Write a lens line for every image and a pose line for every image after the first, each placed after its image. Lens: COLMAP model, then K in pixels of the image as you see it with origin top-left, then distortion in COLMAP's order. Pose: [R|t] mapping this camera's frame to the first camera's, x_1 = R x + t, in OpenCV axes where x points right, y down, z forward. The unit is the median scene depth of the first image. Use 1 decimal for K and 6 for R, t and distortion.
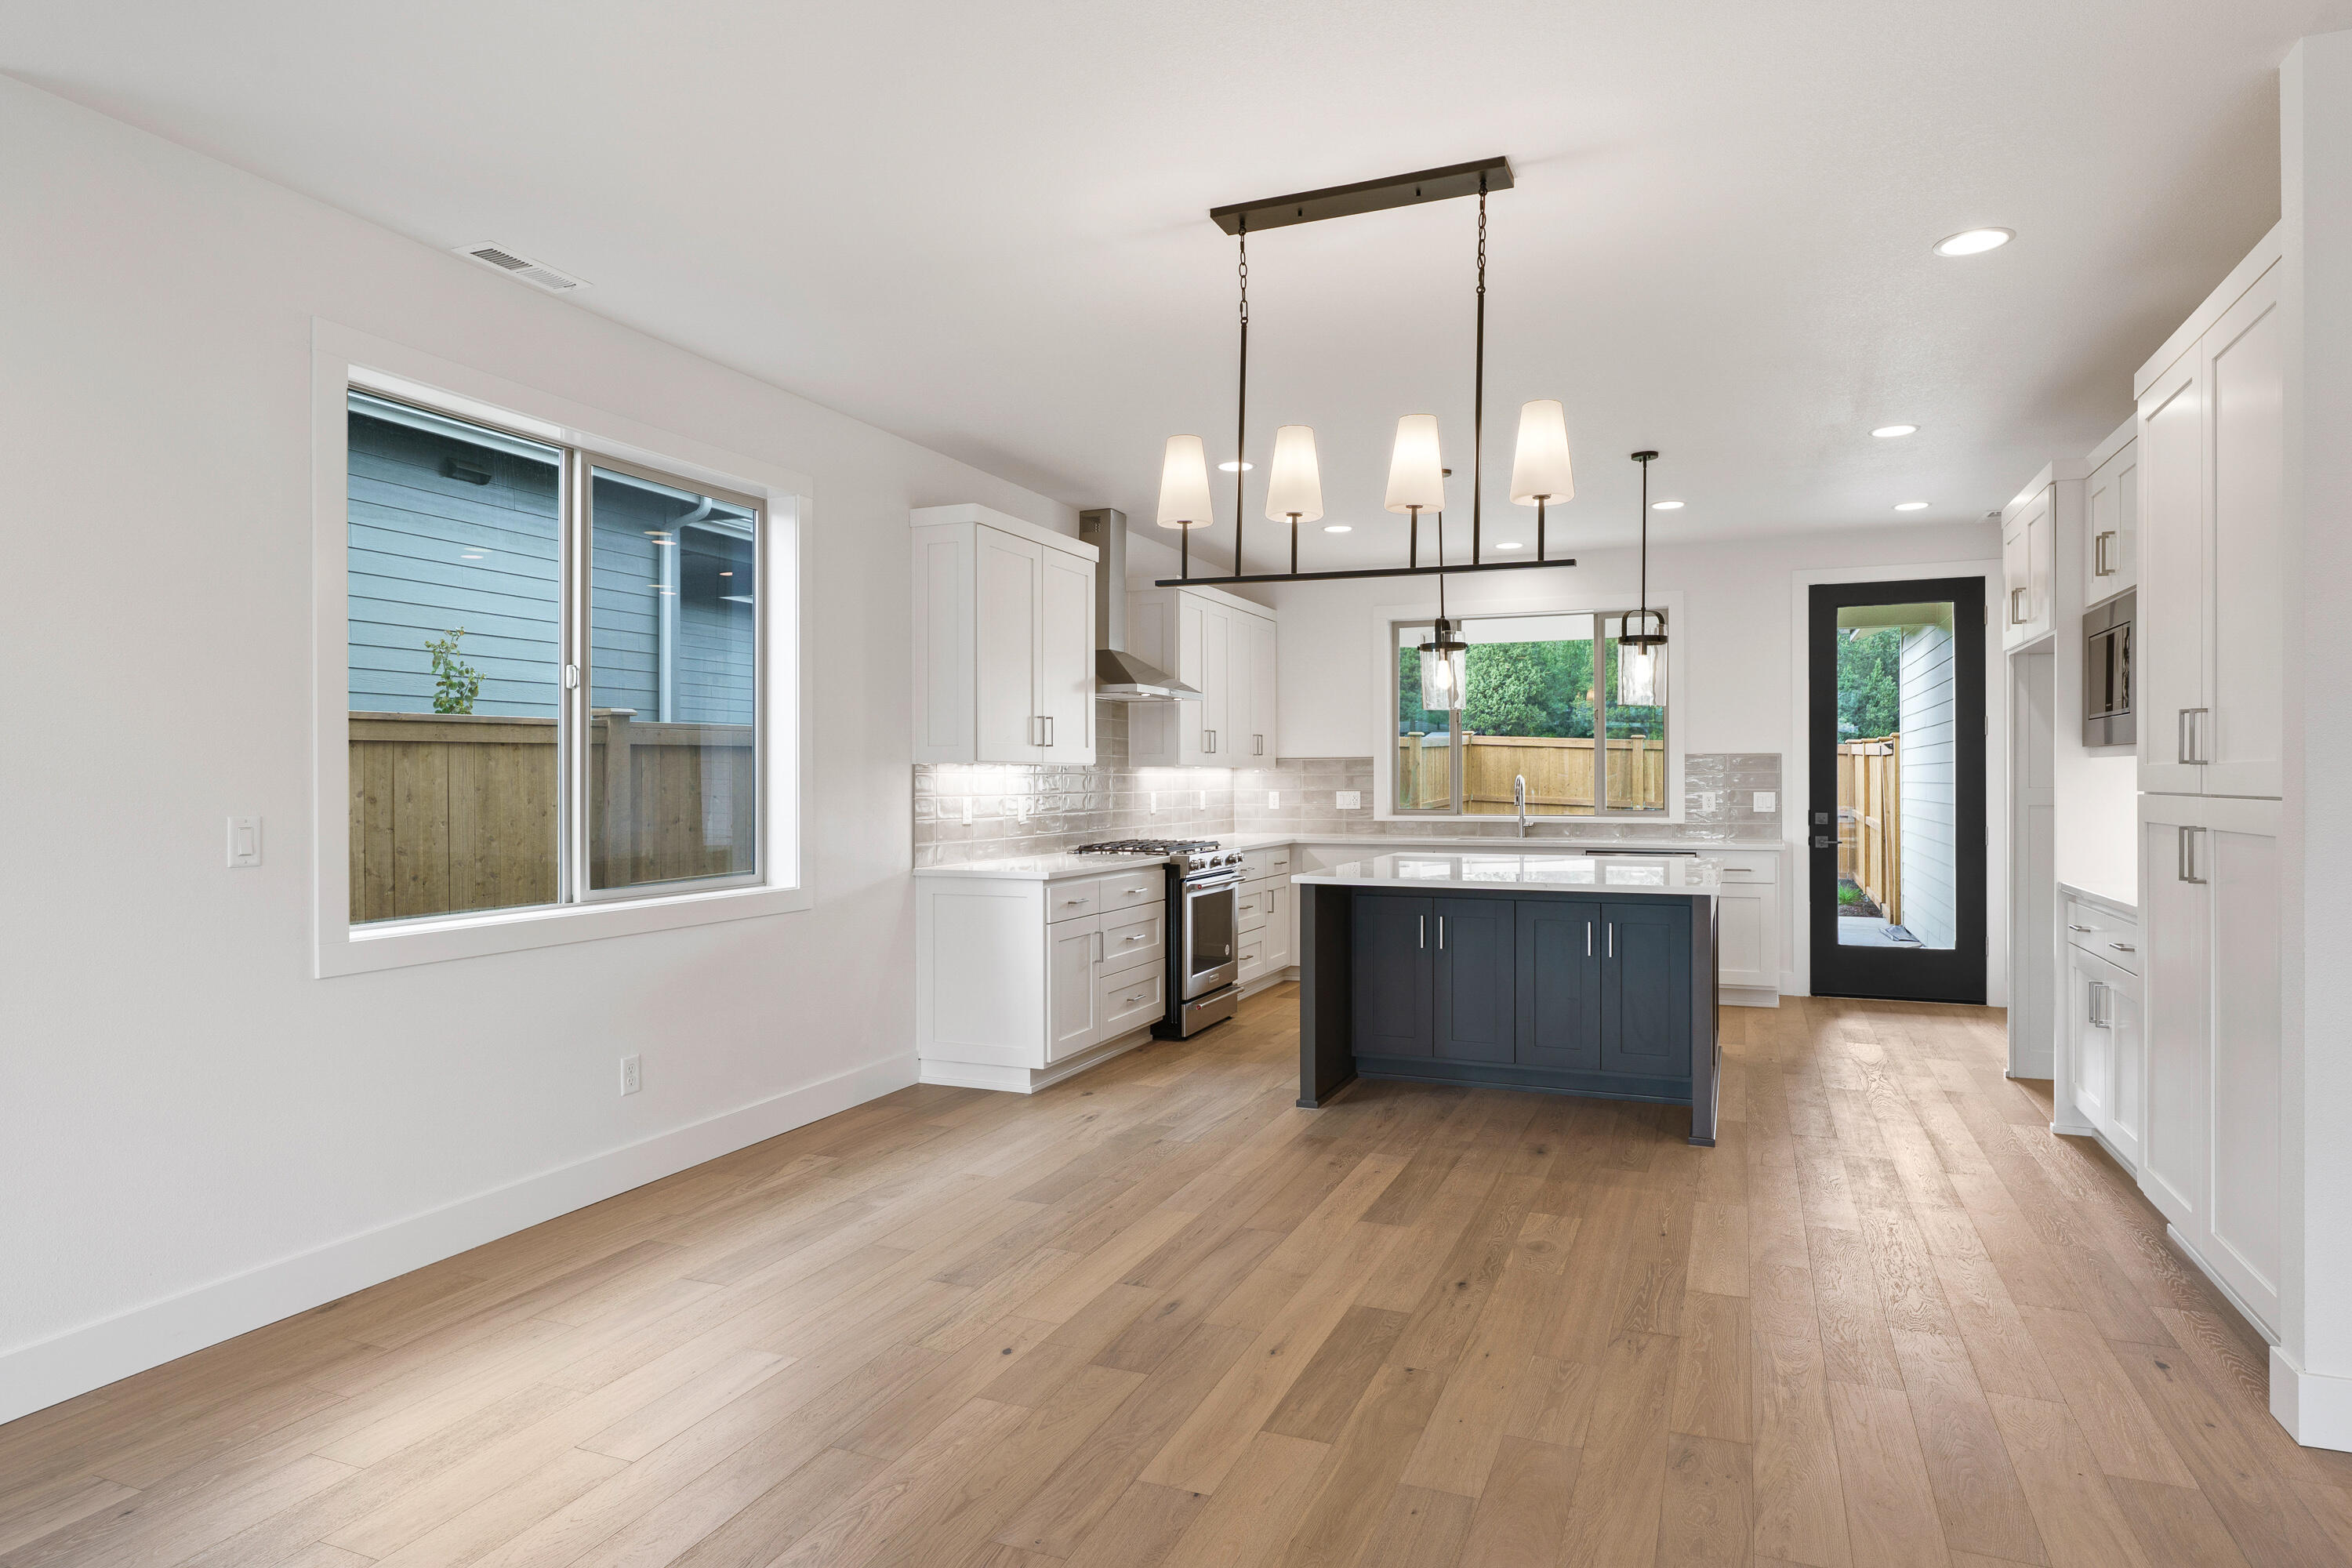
lens RADIAL K [[1348.6, 0, 1176.0], [0, 1348.6, 784.0], [0, 0, 1]] dist [0.001880, 0.000398]
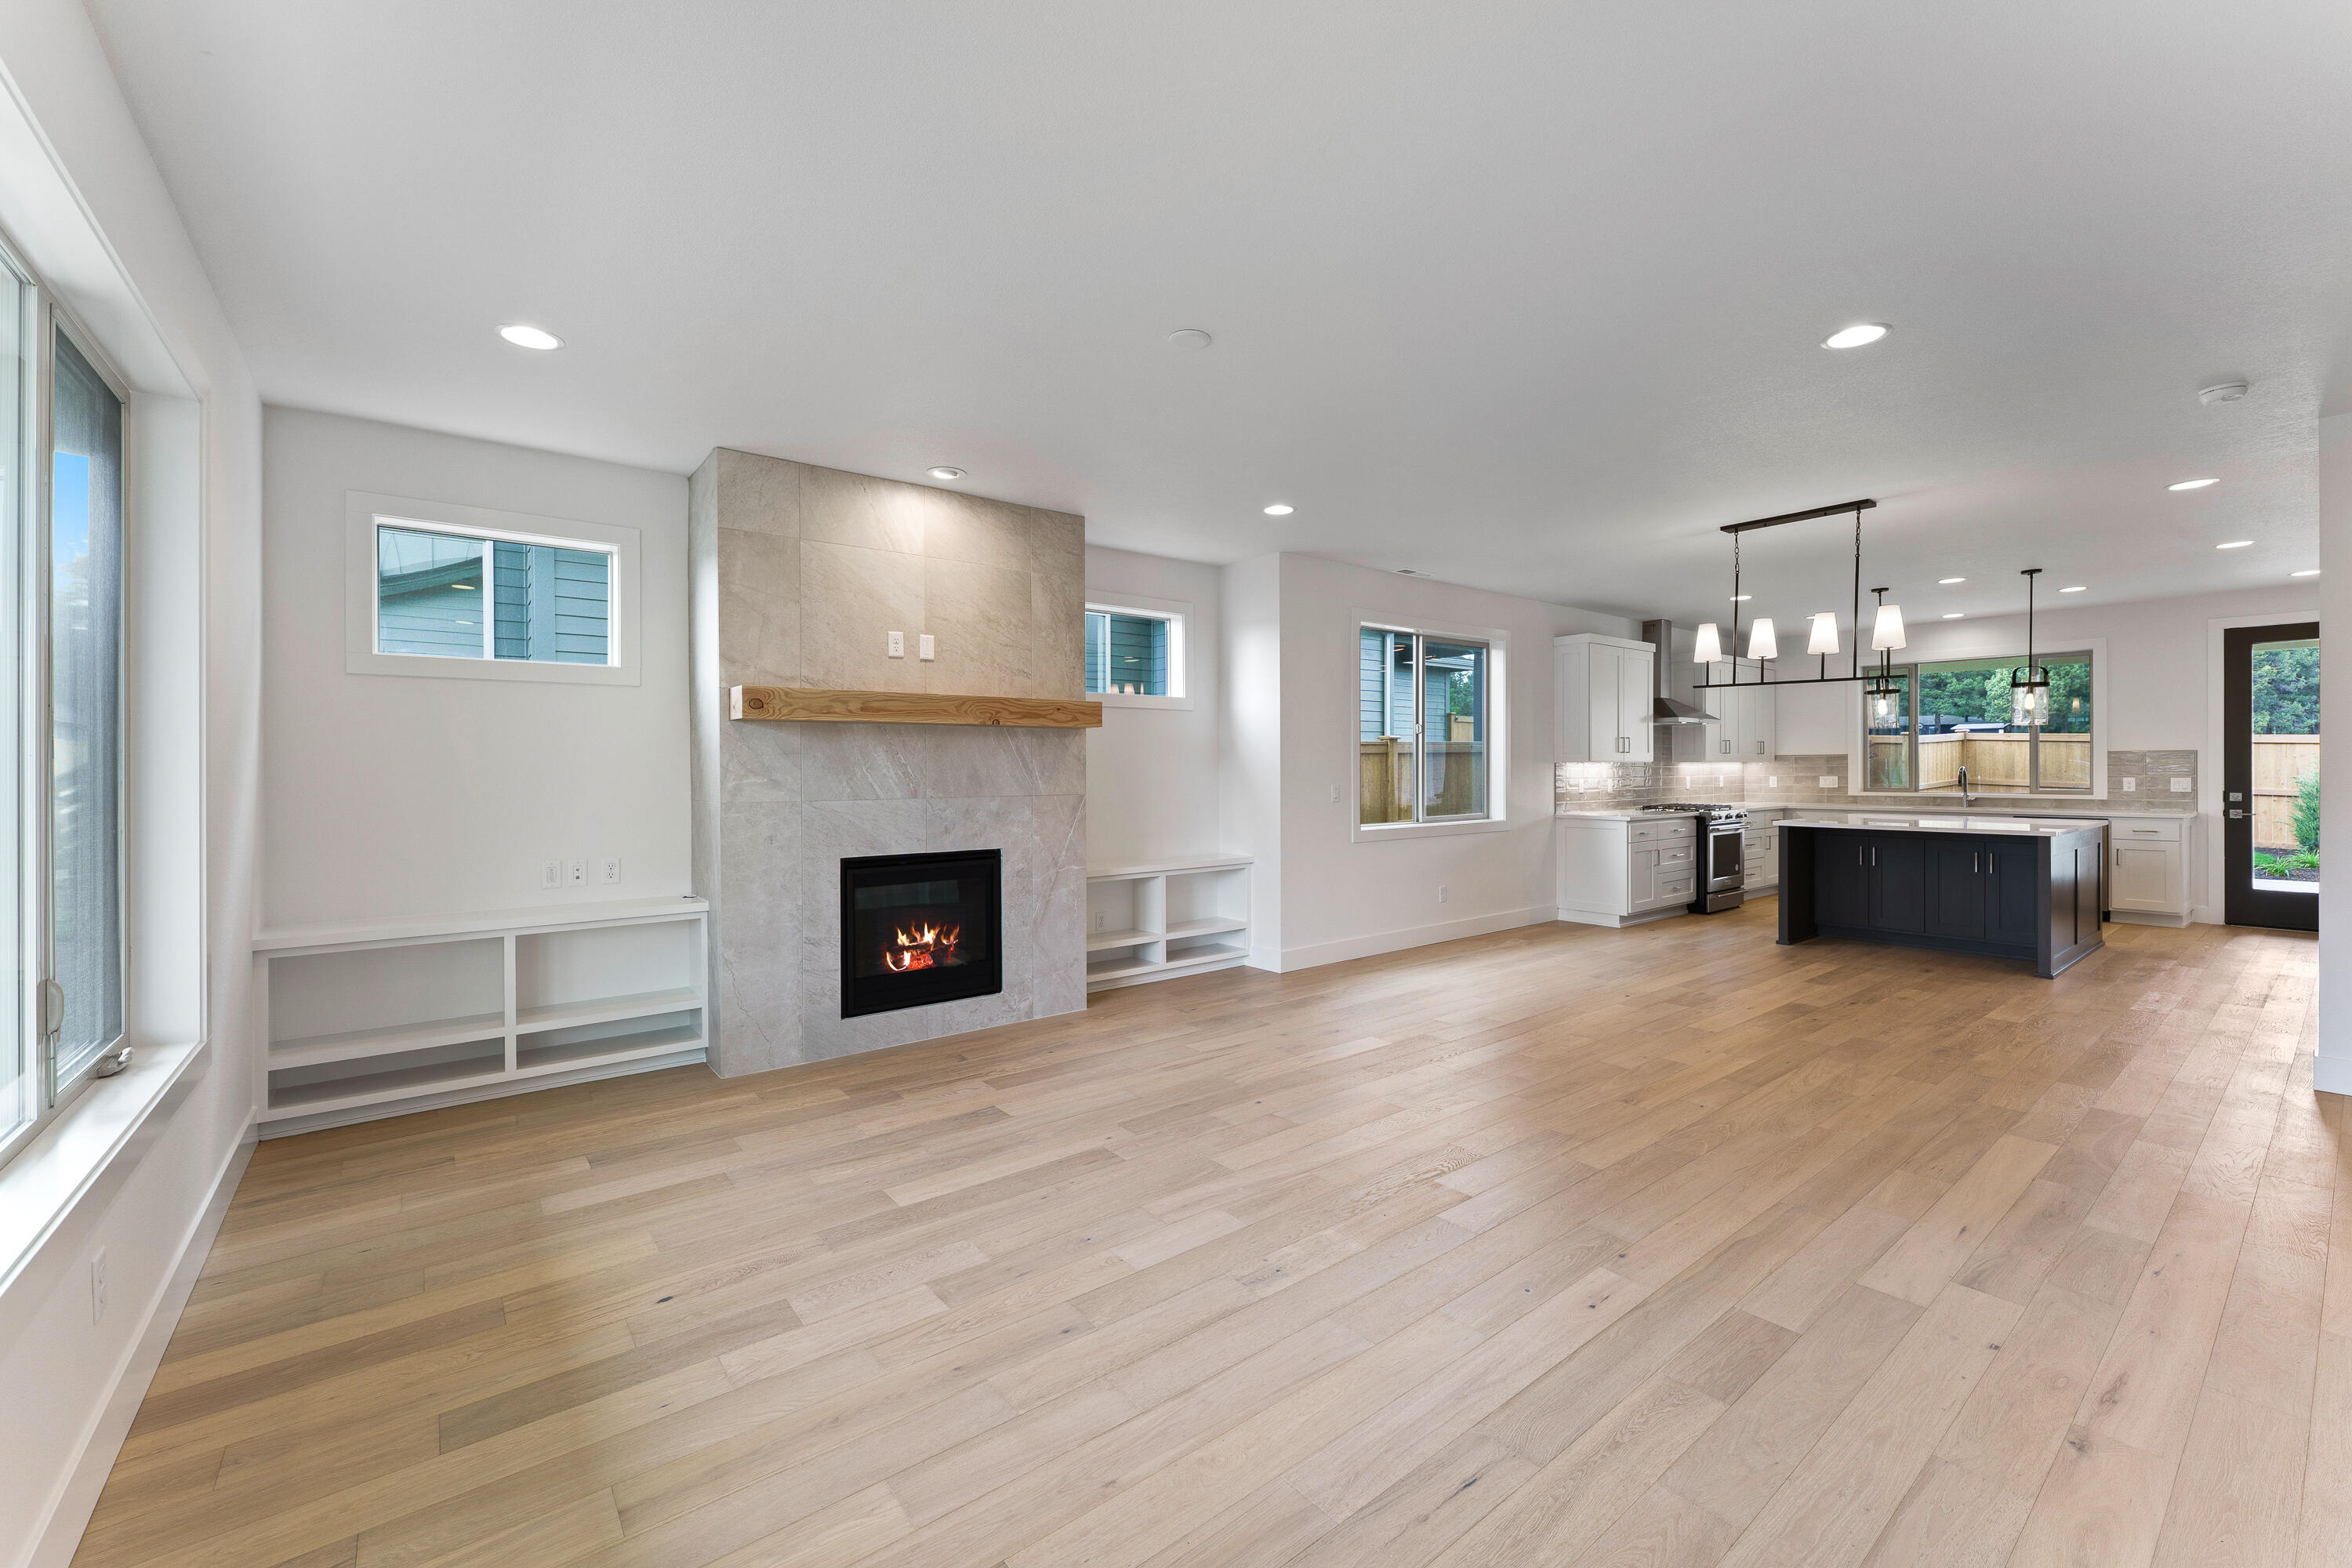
lens RADIAL K [[945.1, 0, 1174.4], [0, 945.1, 772.7], [0, 0, 1]] dist [-0.002257, -0.000251]
pose [[0.872579, 0.000612, -0.488472, -0.000079], [0.000890, 0.999996, 0.002844, -0.003461], [0.488472, -0.002916, 0.872575, -0.435383]]
